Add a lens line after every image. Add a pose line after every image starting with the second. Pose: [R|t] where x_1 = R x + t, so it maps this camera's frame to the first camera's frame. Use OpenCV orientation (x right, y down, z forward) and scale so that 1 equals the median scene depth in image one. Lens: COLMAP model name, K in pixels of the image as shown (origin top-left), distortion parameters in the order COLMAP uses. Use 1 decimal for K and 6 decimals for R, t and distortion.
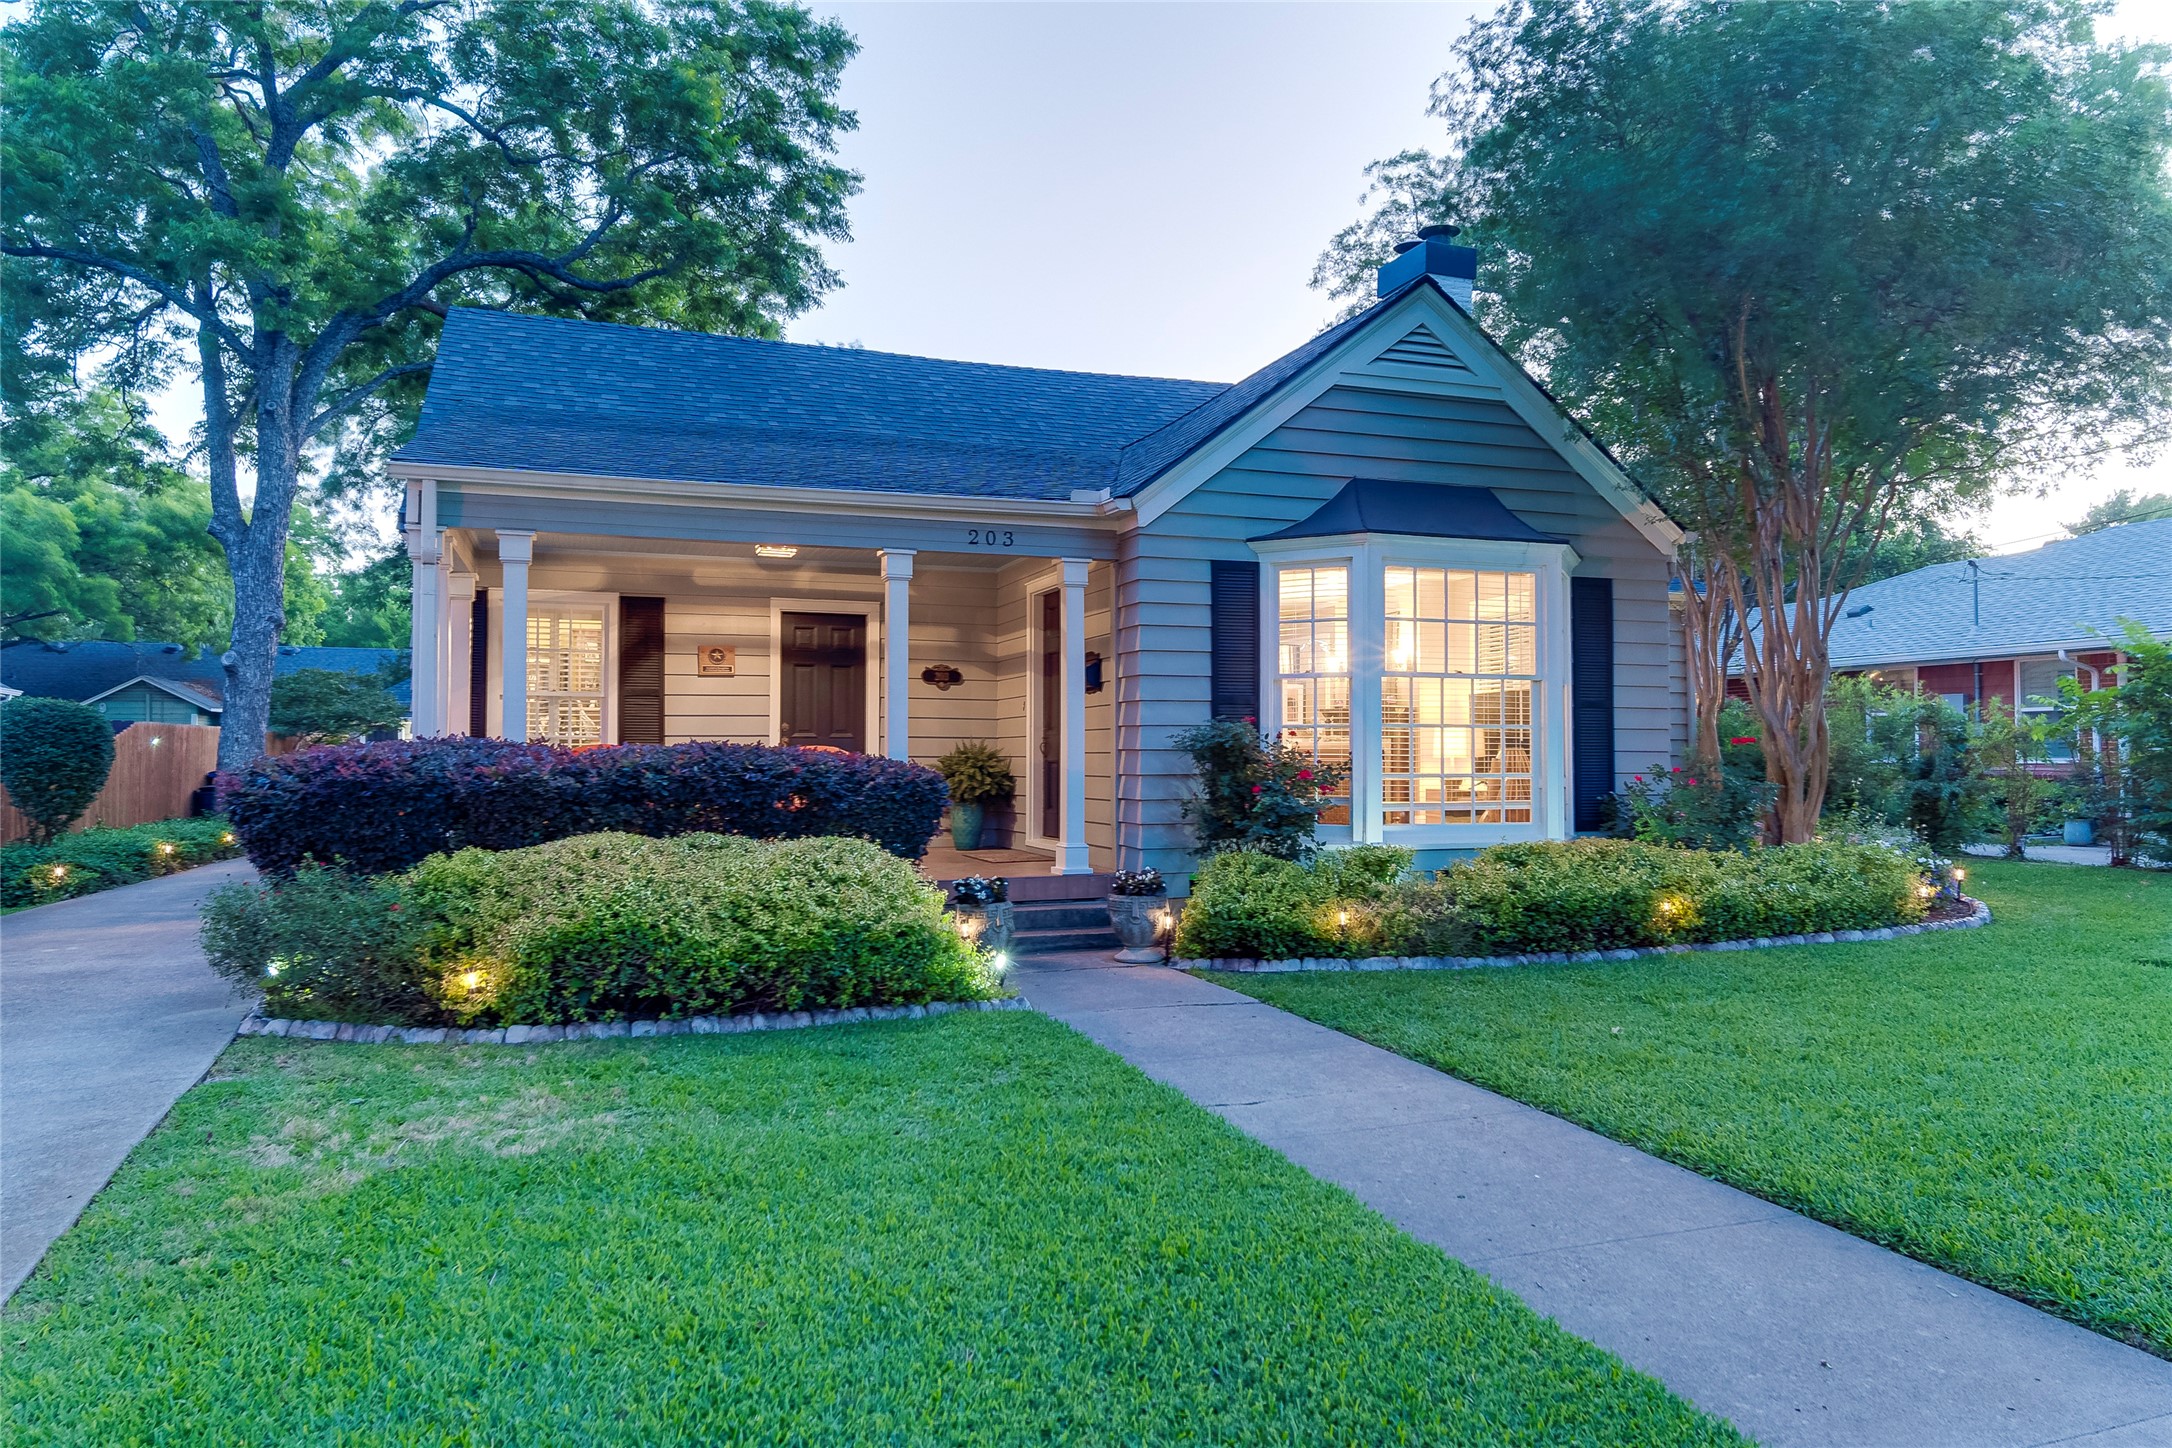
lens RADIAL K [[1423.9, 0, 1085.9], [0, 1423.9, 733.9], [0, 0, 1]] dist [0.019139, -0.003308]
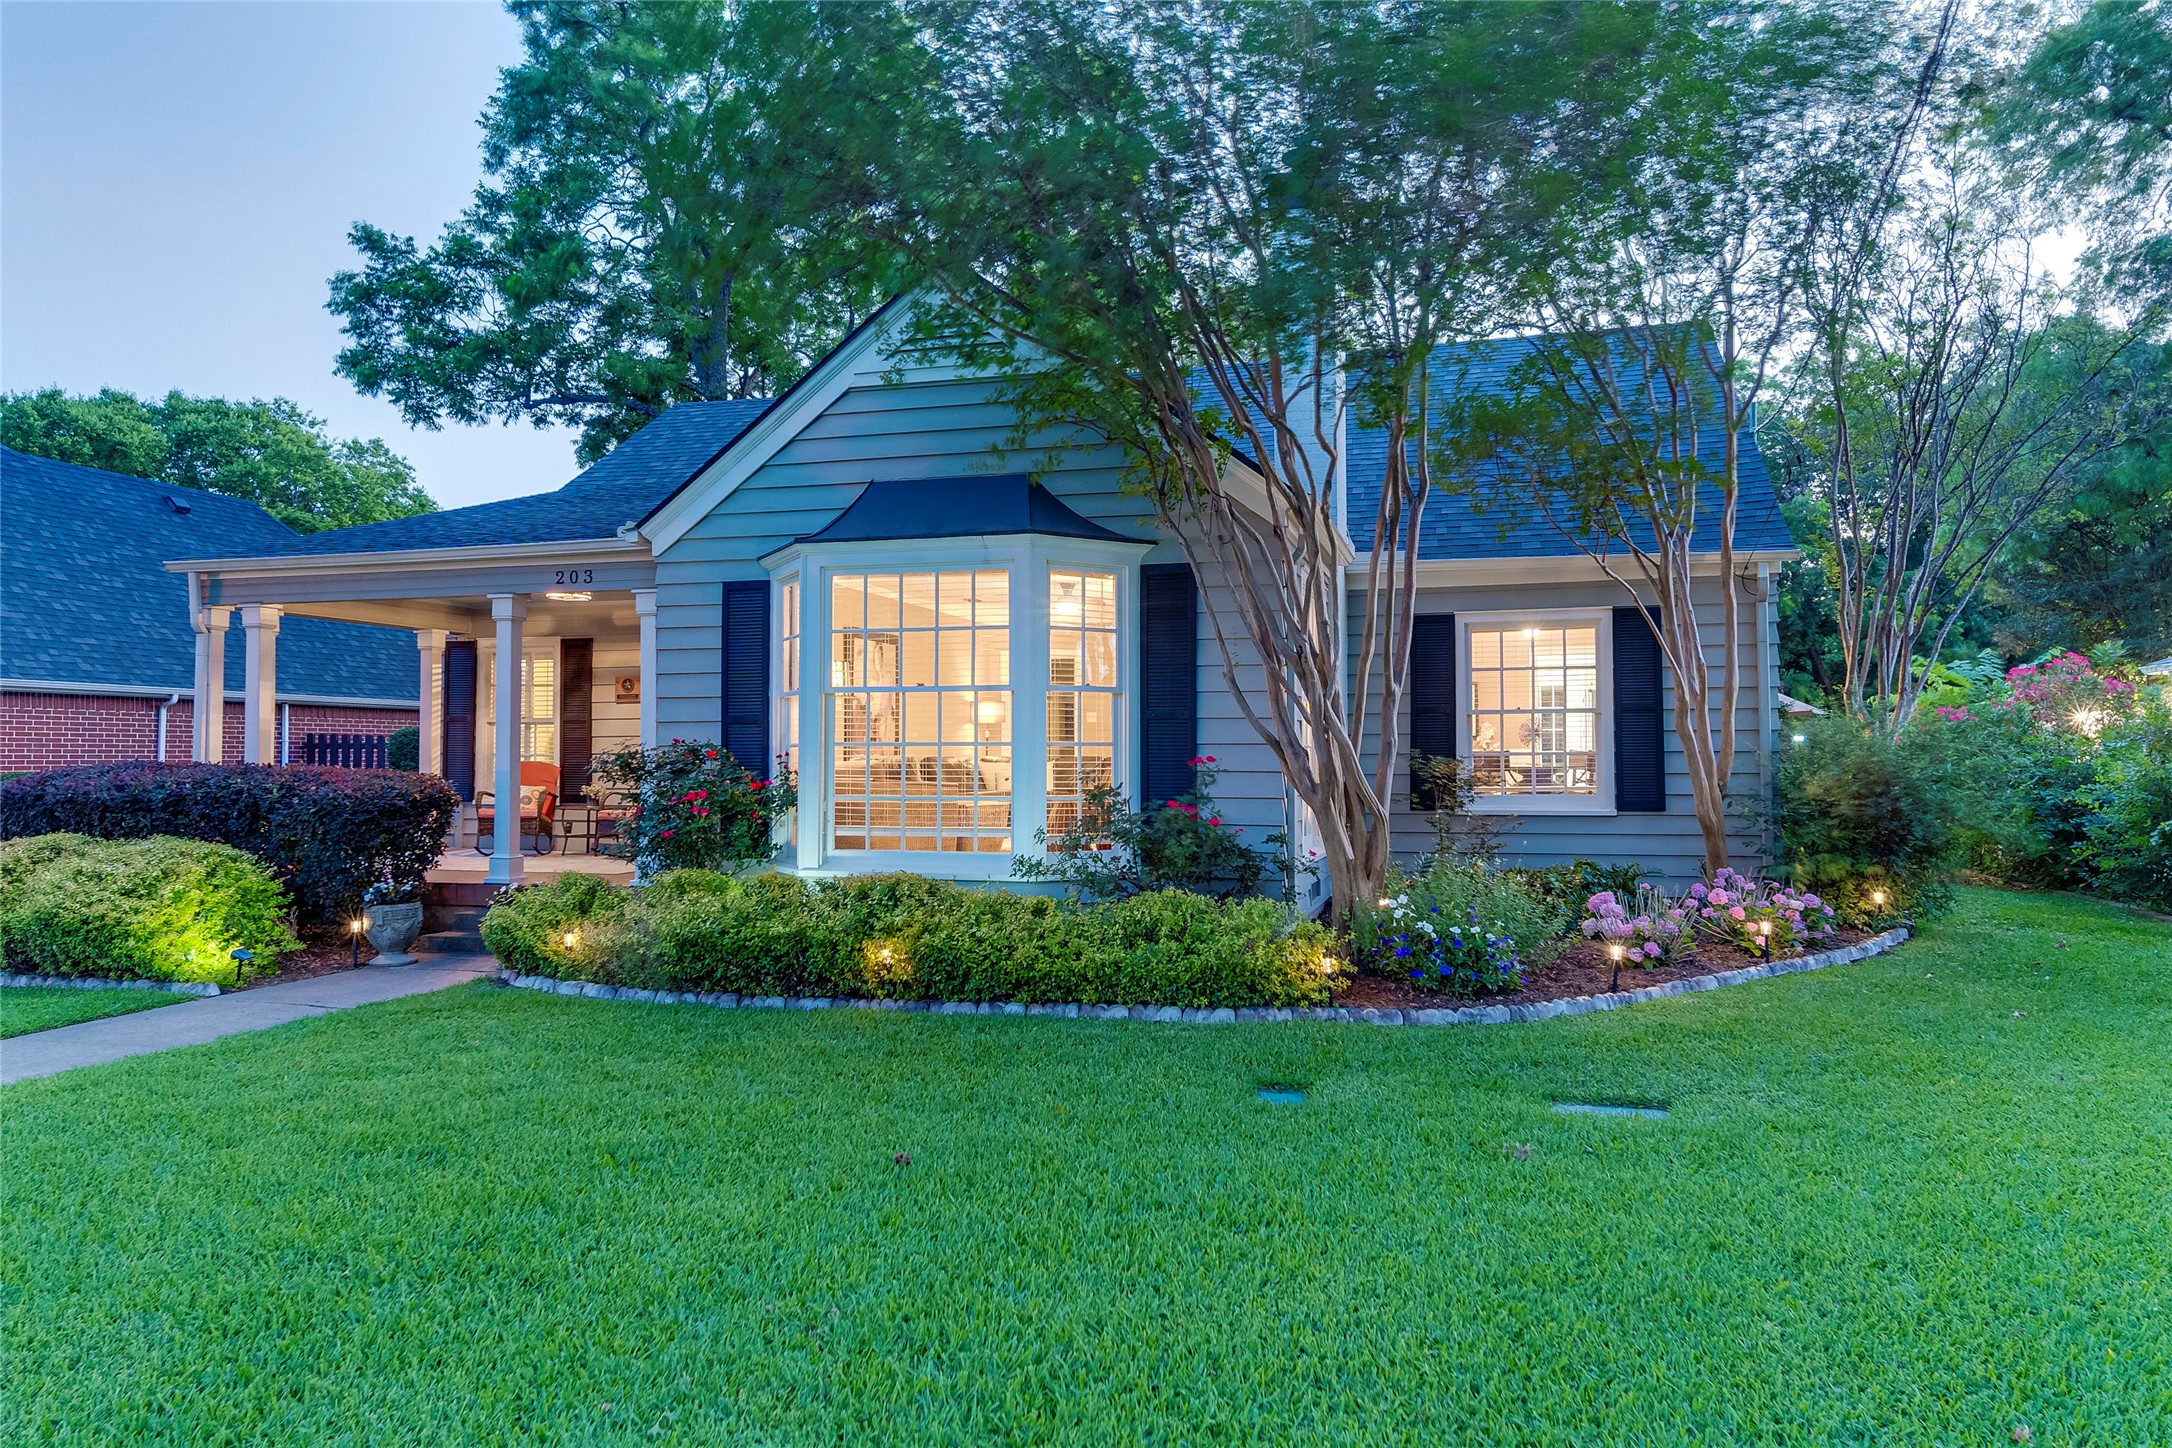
lens RADIAL K [[1423.9, 0, 1091.0], [0, 1423.9, 725.7], [0, 0, 1]] dist [0.019139, -0.003308]
pose [[0.813431, -0.013869, -0.581496, 0.903008], [0.008962, 0.999896, -0.011312, -0.006055], [0.581592, 0.003990, 0.813470, 0.331580]]
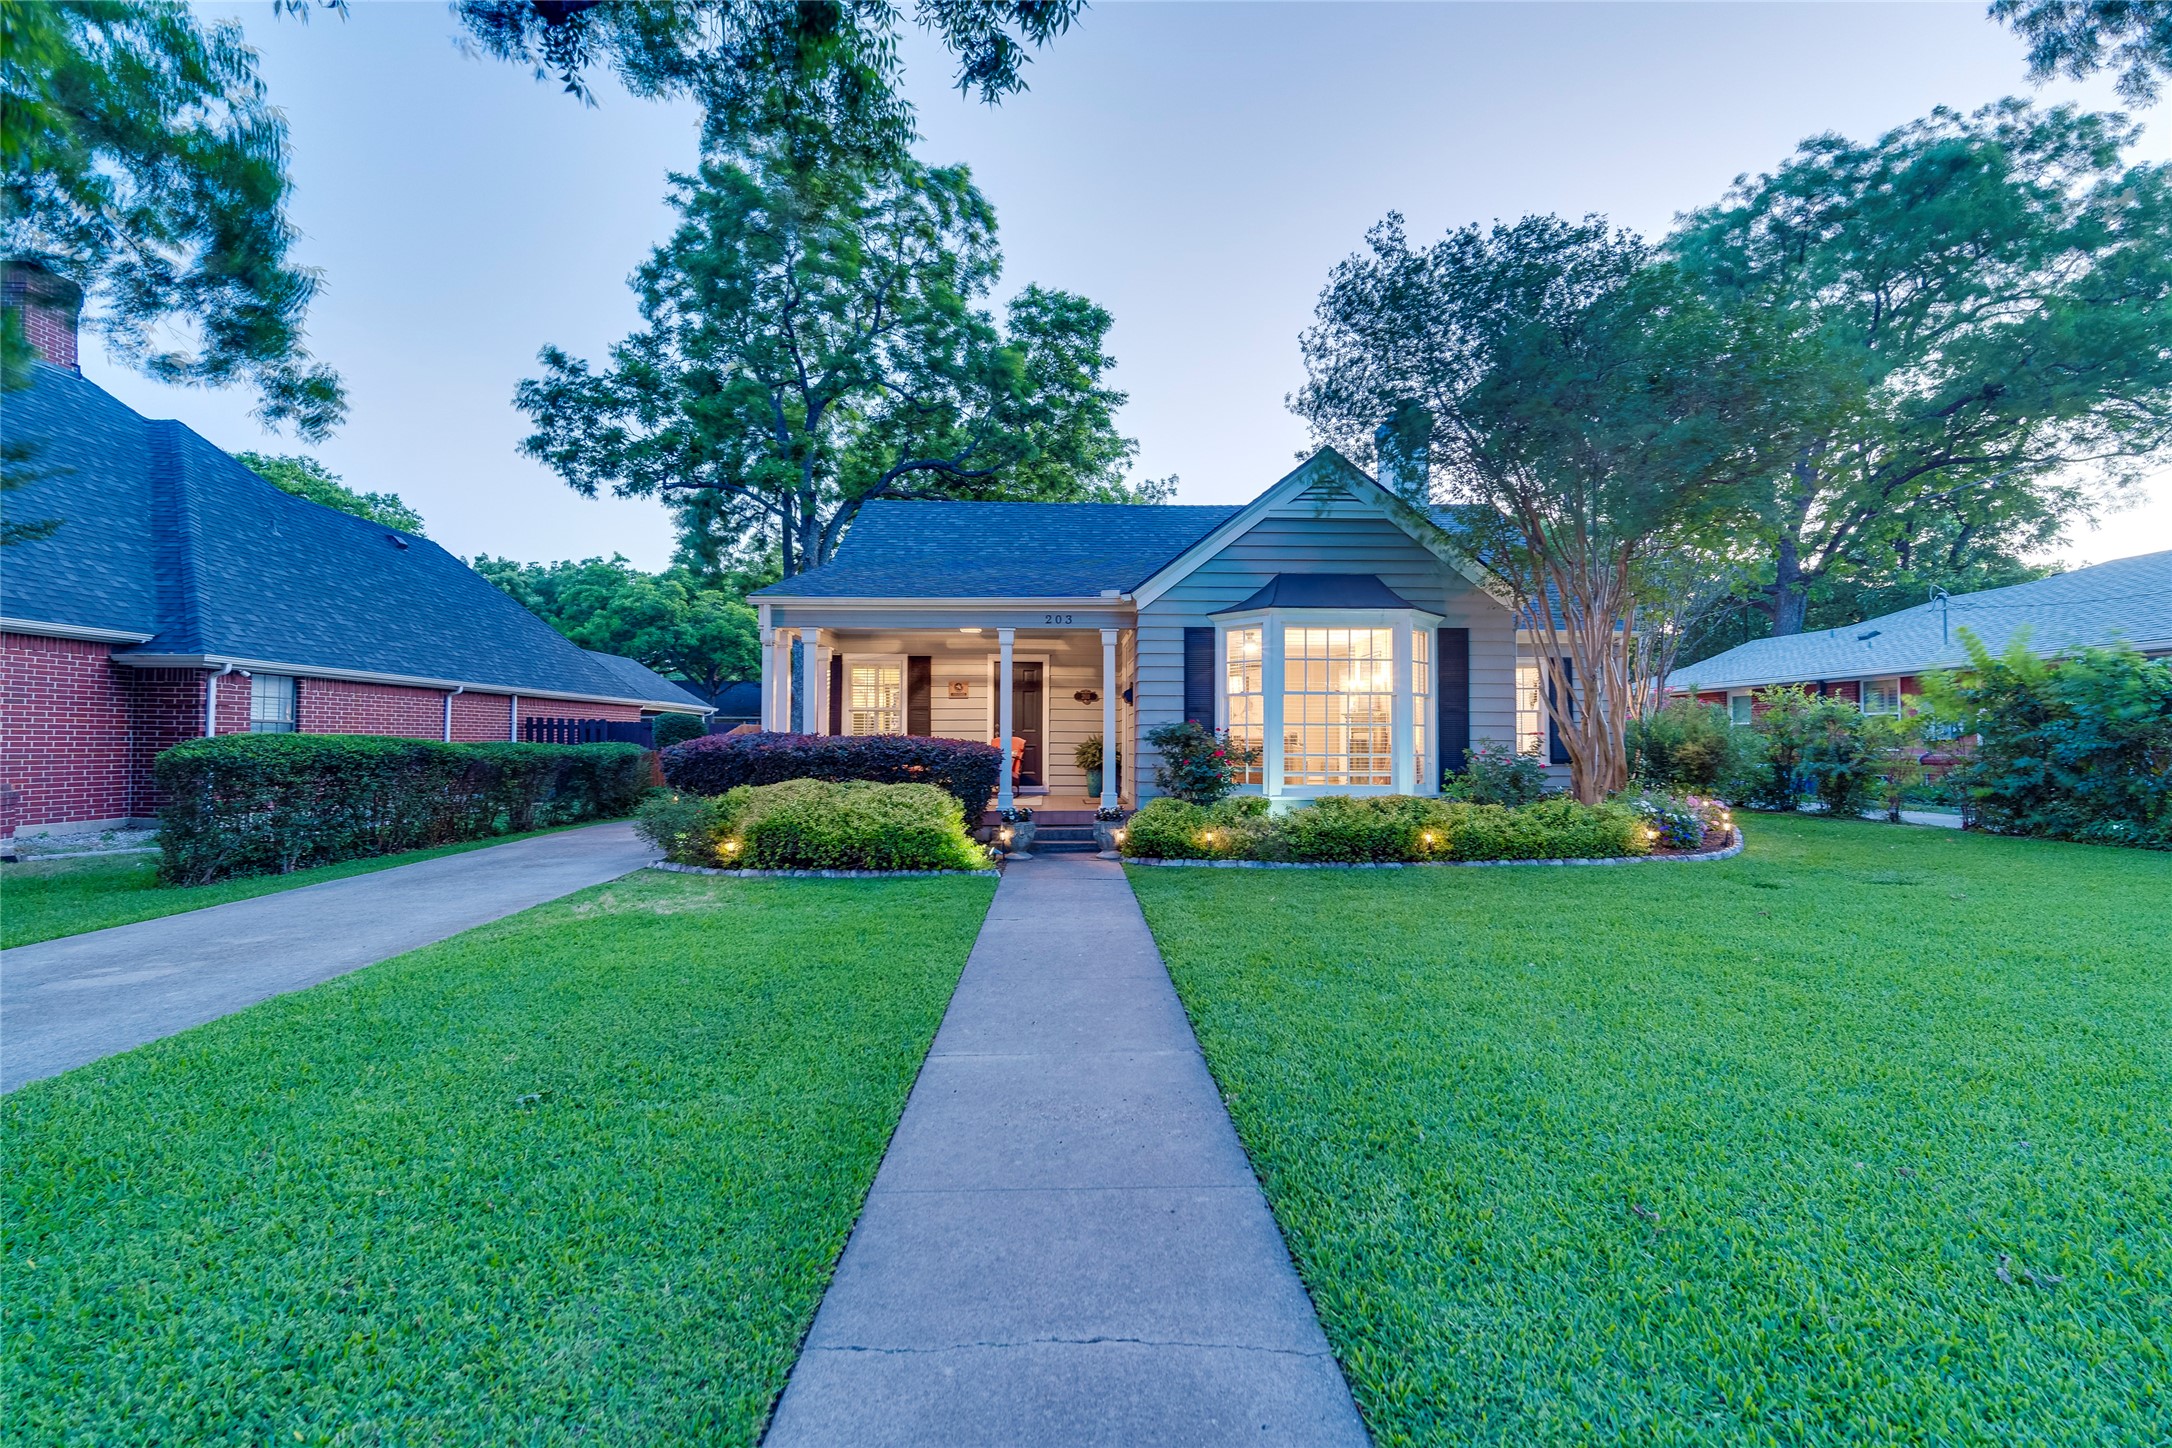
lens RADIAL K [[931.0, 0, 1085.0], [0, 931.0, 731.1], [0, 0, 1]] dist [0.000072, 0.000755]
pose [[0.949132, -0.001639, -0.314875, 0.330451], [0.002070, 0.999997, 0.001035, 0.000566], [0.314872, -0.001635, 0.949133, -0.093344]]
